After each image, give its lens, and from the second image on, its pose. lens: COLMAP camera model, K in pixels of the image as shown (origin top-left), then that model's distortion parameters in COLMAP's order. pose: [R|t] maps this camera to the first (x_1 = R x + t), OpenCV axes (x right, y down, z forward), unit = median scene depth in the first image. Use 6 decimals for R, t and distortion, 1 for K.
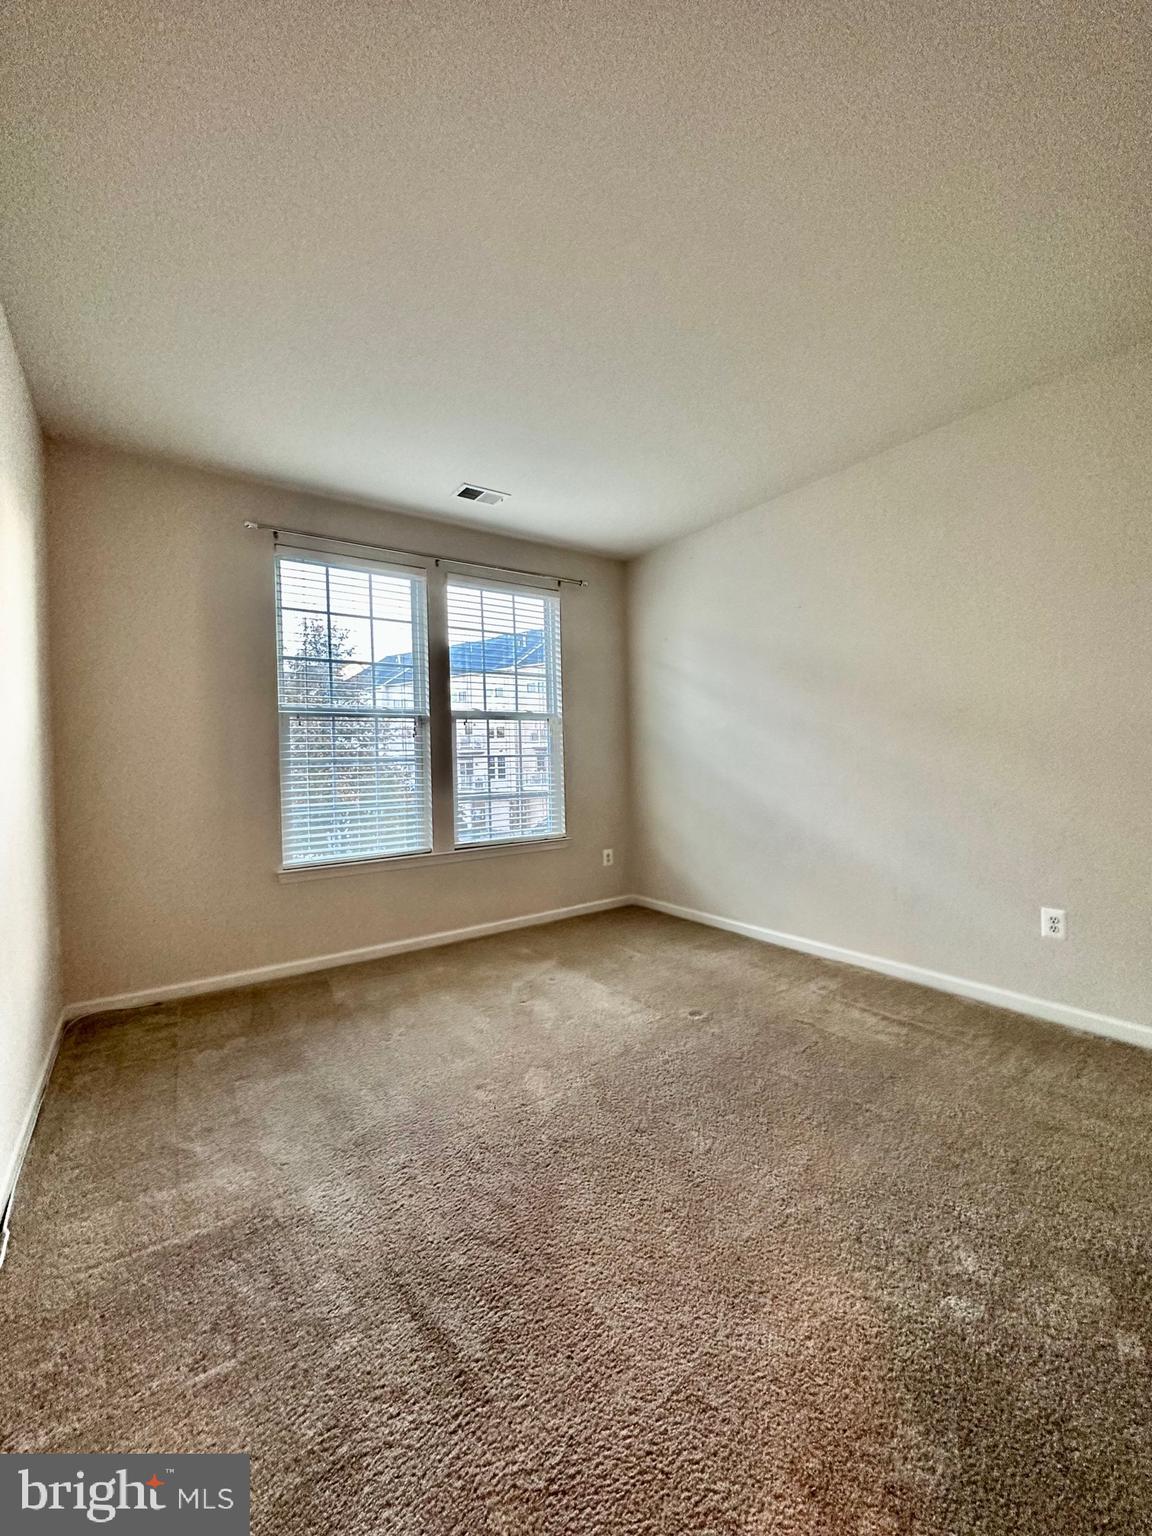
lens RADIAL K [[611.3, 0, 573.4], [0, 611.3, 768.2], [0, 0, 1]] dist [-0.001490, 0.000092]
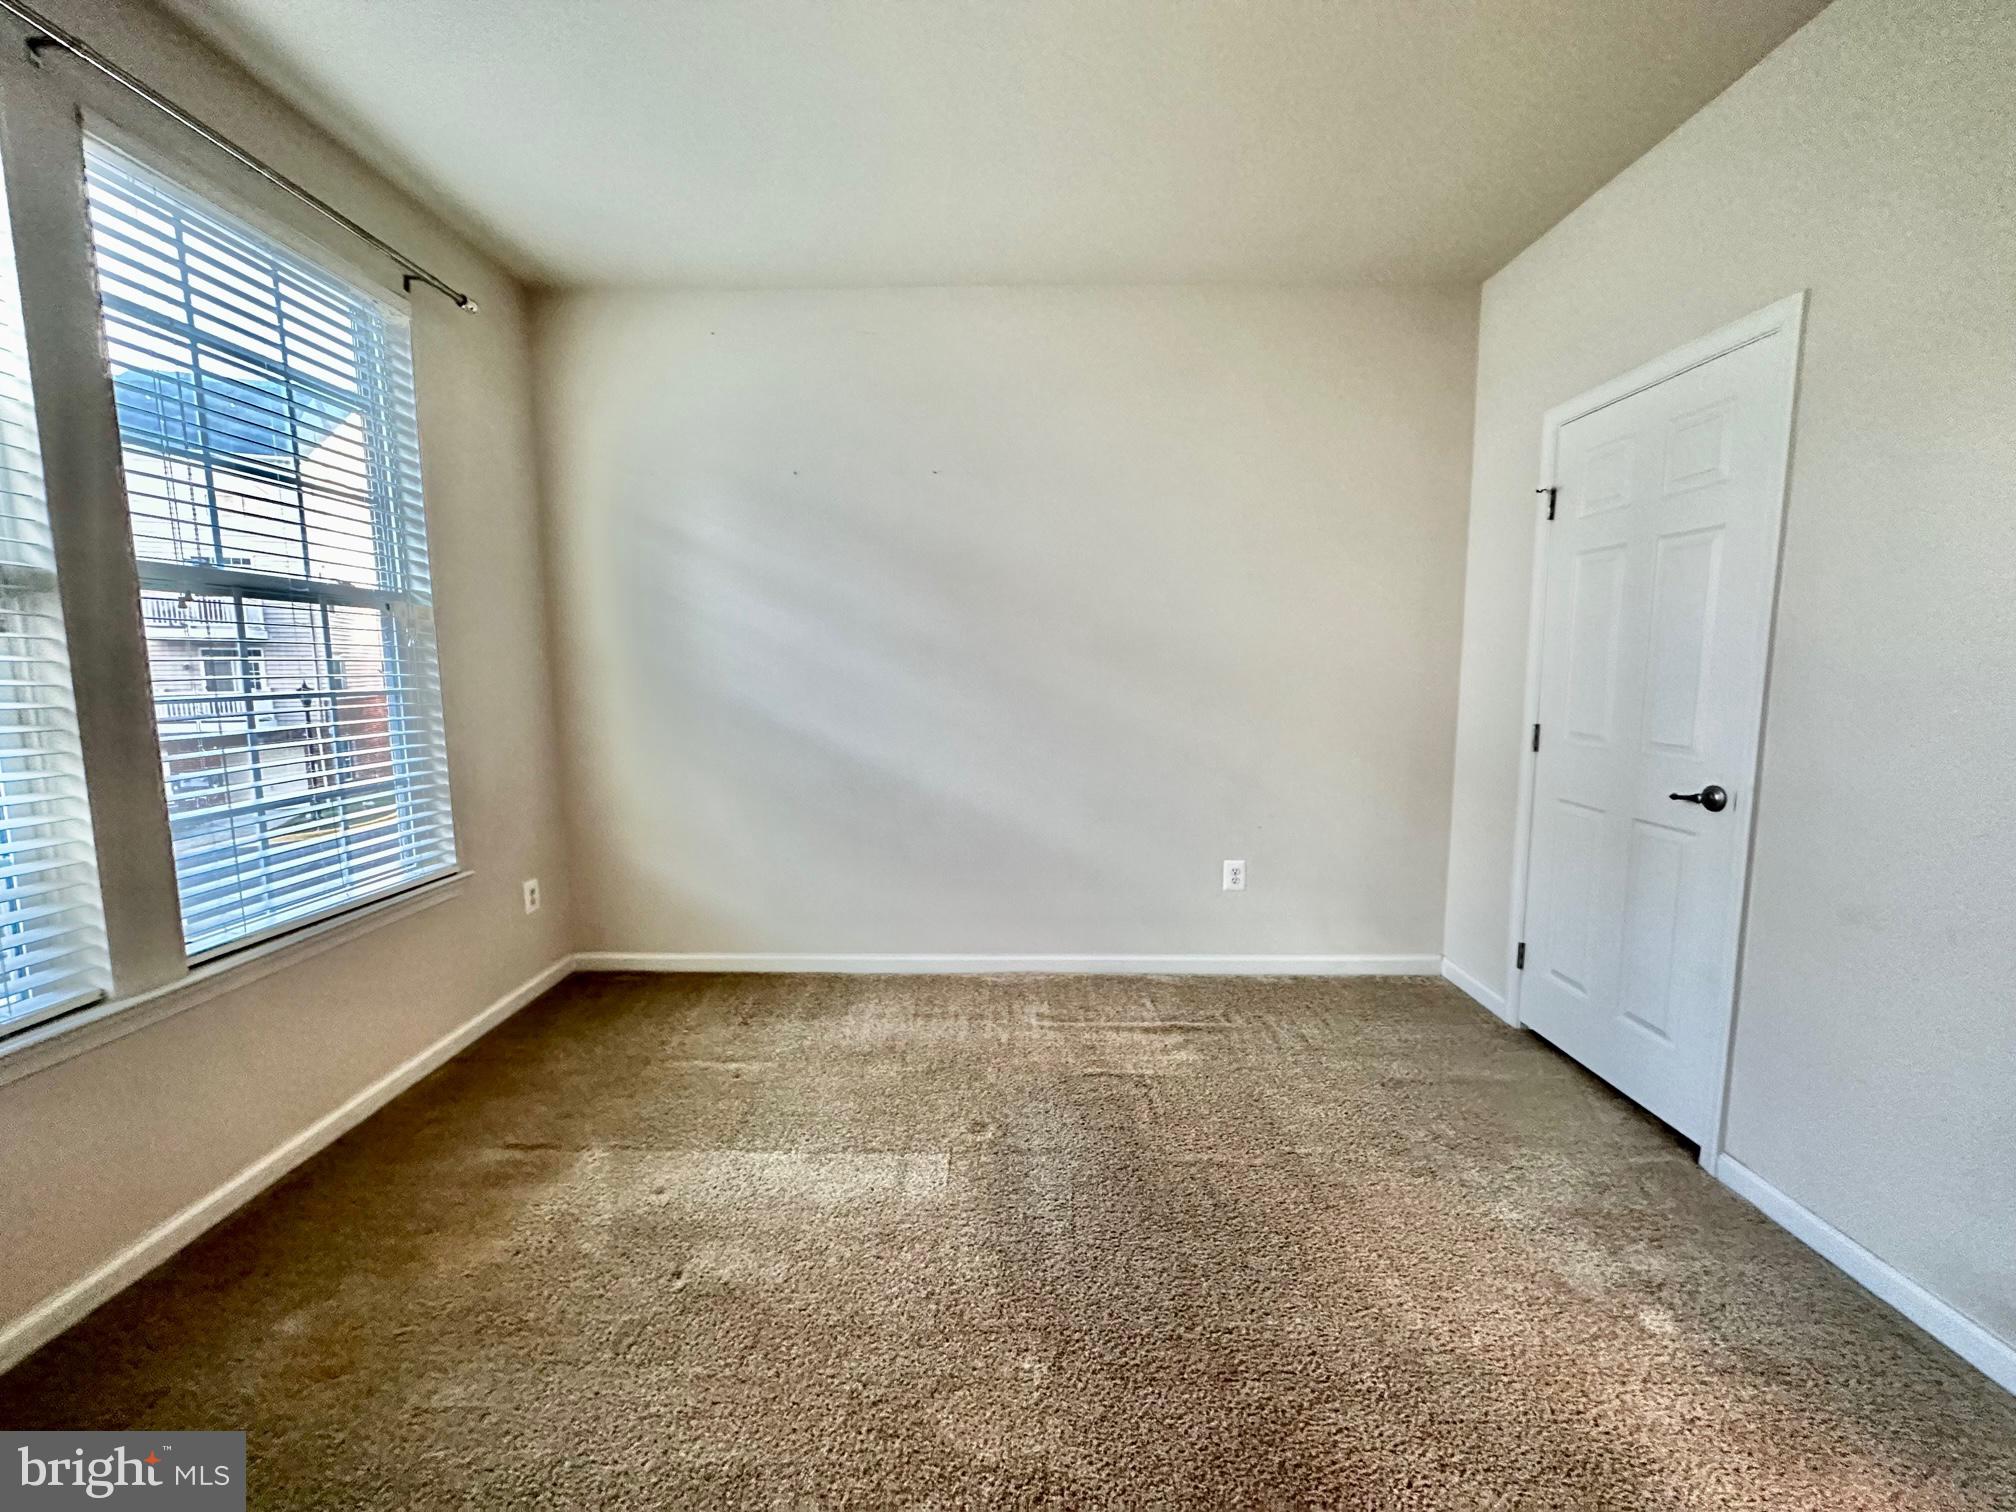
lens RADIAL K [[798.8, 0, 1010.8], [0, 798.8, 762.4], [0, 0, 1]] dist [-0.001624, -0.000226]
pose [[0.588848, -0.072029, 0.805028, -0.329422], [0.003580, 0.996244, 0.086519, -0.025256], [-0.808236, -0.048065, 0.586894, 0.437381]]
